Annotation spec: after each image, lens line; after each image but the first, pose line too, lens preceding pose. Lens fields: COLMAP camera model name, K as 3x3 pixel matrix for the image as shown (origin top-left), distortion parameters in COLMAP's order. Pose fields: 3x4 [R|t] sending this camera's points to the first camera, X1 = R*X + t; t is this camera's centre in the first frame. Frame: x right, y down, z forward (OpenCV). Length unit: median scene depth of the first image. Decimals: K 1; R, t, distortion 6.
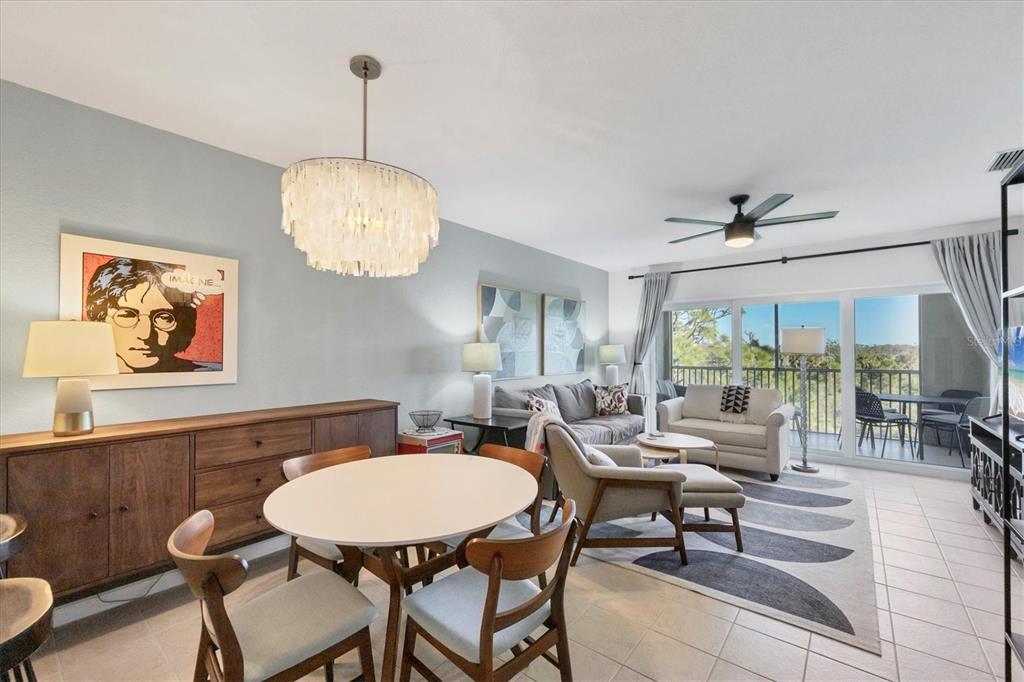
lens RADIAL K [[420.7, 0, 522.2], [0, 420.7, 348.8], [0, 0, 1]] dist [-0.004849, 0.000245]
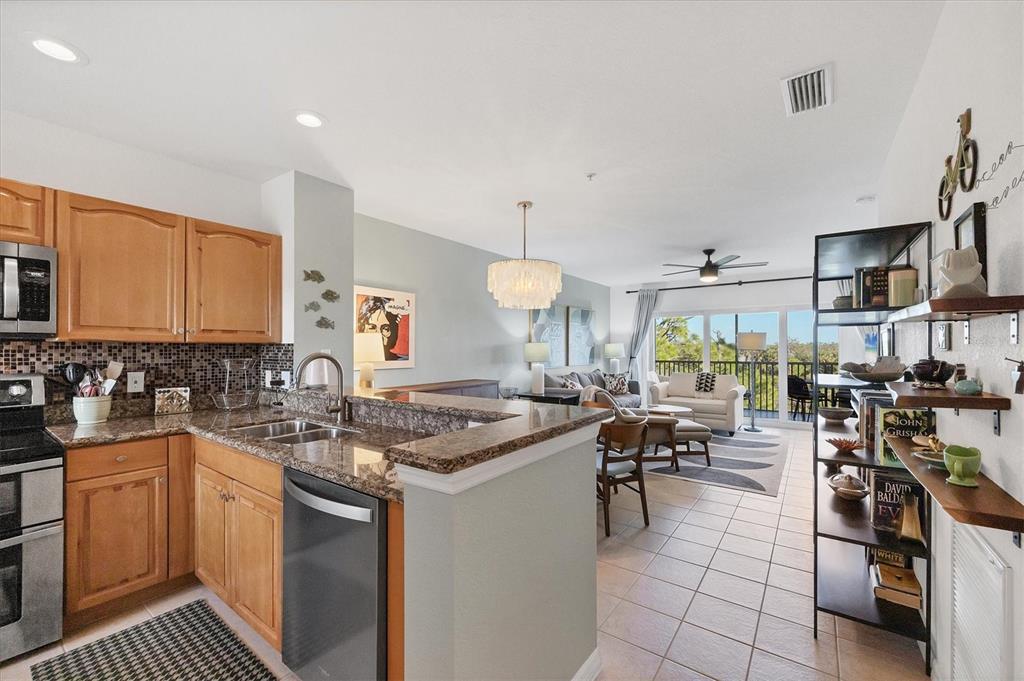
lens RADIAL K [[420.7, 0, 512.6], [0, 420.7, 347.8], [0, 0, 1]] dist [-0.004849, 0.000245]
pose [[0.999105, 0.000043, 0.042305, -0.229487], [-0.000250, 0.999988, 0.004883, -0.003112], [-0.042305, -0.004889, 0.999093, -0.438337]]
